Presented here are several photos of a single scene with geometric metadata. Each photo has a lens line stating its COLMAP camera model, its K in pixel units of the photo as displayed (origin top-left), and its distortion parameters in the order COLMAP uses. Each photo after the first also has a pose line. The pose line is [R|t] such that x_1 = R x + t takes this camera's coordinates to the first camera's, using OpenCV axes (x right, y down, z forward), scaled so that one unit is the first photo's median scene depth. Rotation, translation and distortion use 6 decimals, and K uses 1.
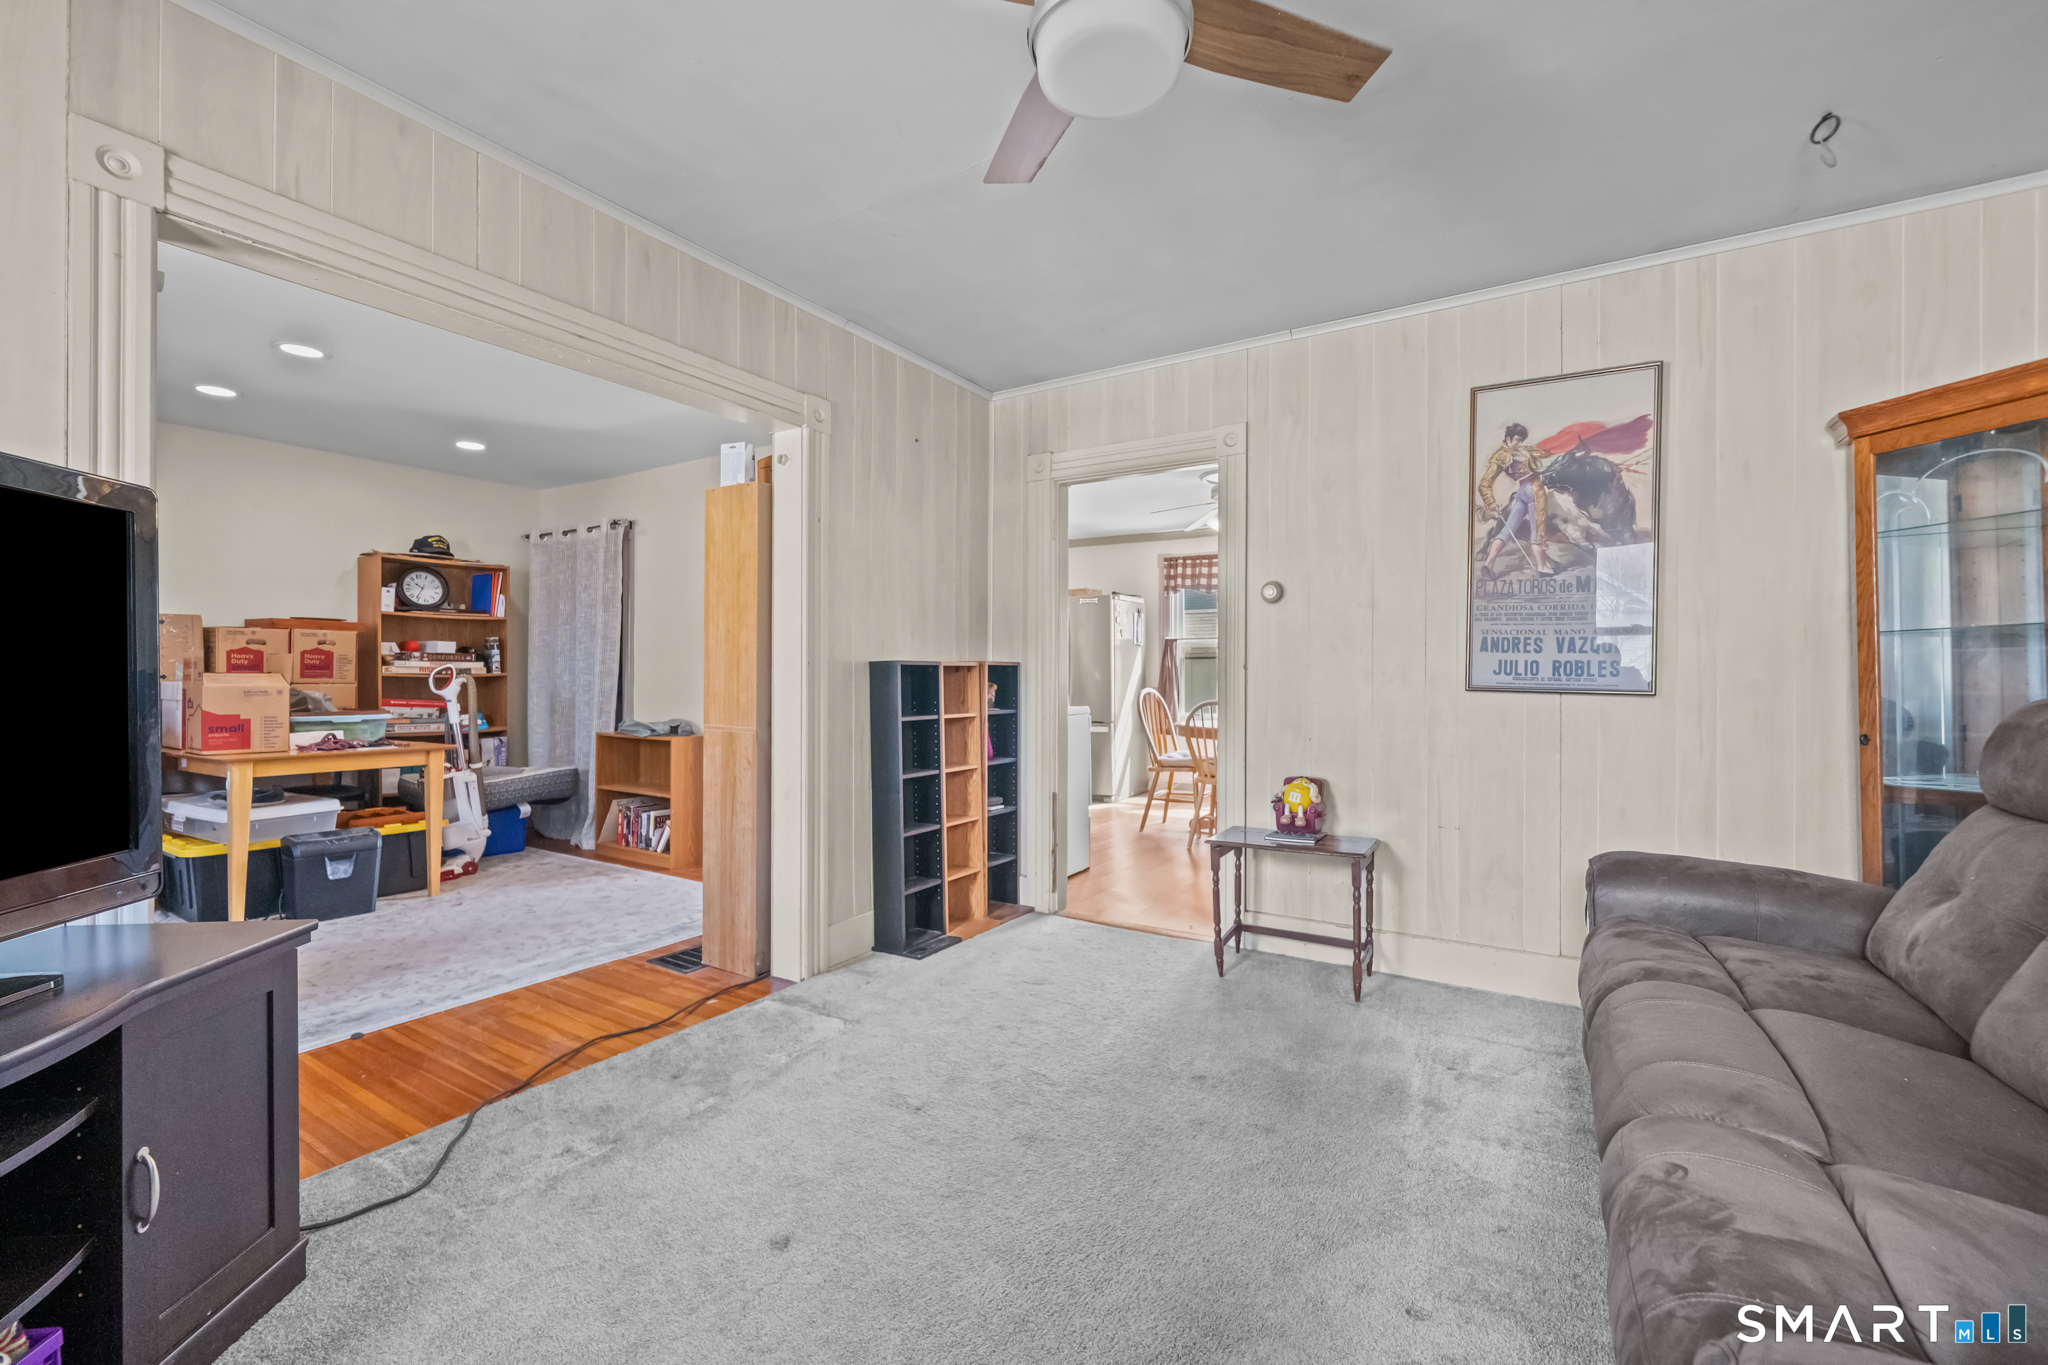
lens RADIAL K [[867.4, 0, 1008.5], [0, 867.4, 674.1], [0, 0, 1]] dist [-0.001301, 0.000049]
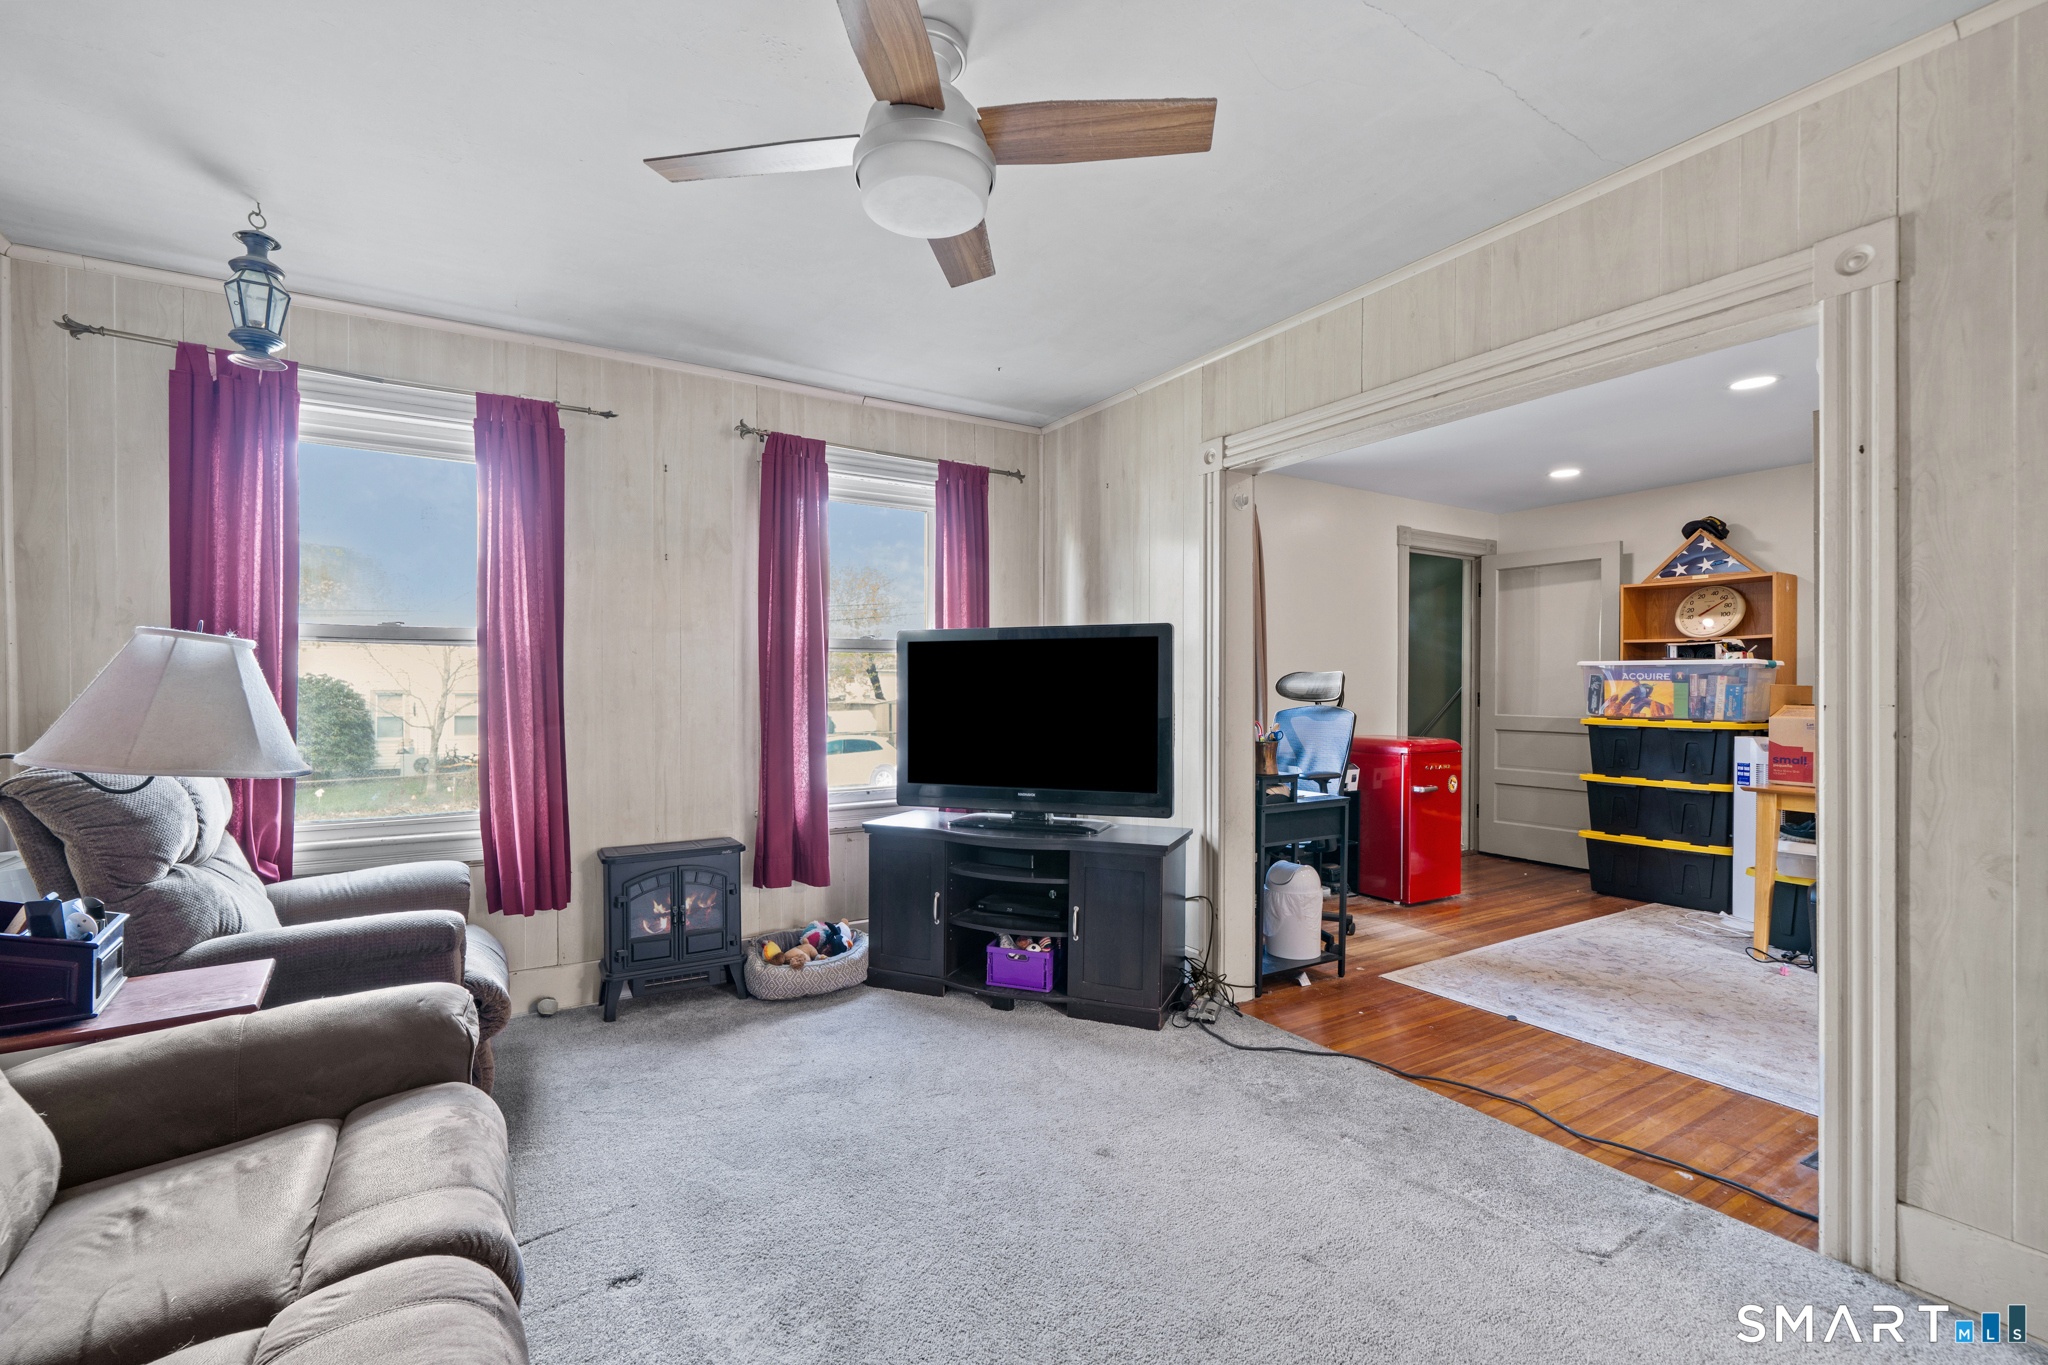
lens RADIAL K [[894.3, 0, 1013.3], [0, 894.3, 689.2], [0, 0, 1]] dist [0.001512, 0.000336]
pose [[-0.430825, -0.000634, -0.902435, 0.506462], [0.001176, 0.999999, -0.001264, -0.023385], [0.902435, -0.001606, -0.430824, 0.721981]]
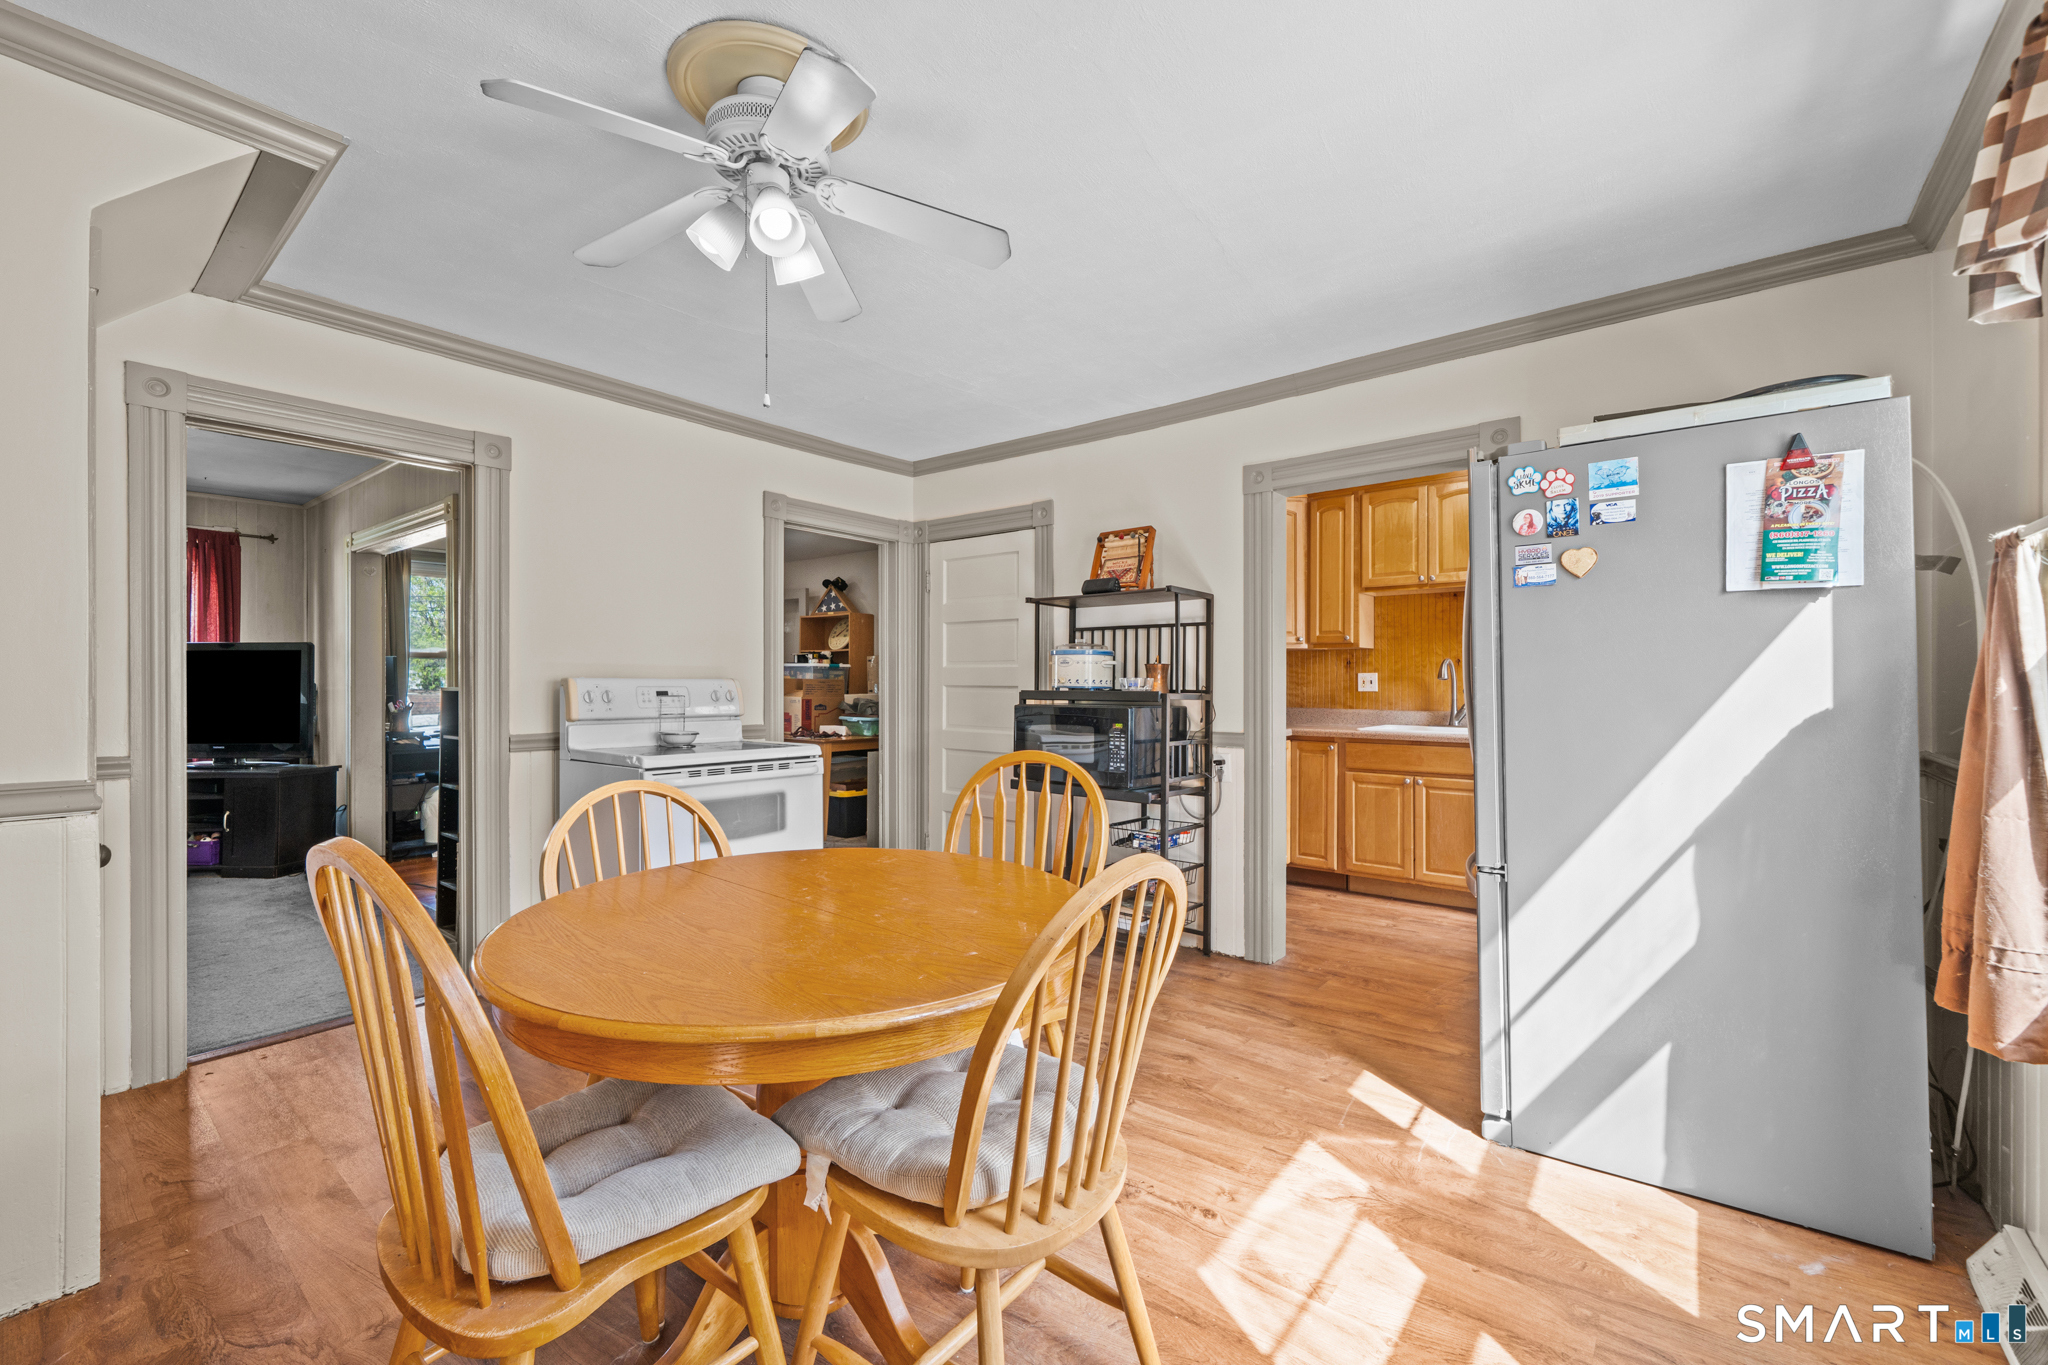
lens RADIAL K [[838.9, 0, 1009.6], [0, 838.9, 689.3], [0, 0, 1]] dist [-0.000155, -0.000011]
pose [[-0.112199, 0.009939, -0.993636, 0.939626], [0.002301, 0.999950, 0.009742, -0.021703], [0.993683, -0.001193, -0.112216, 1.914691]]
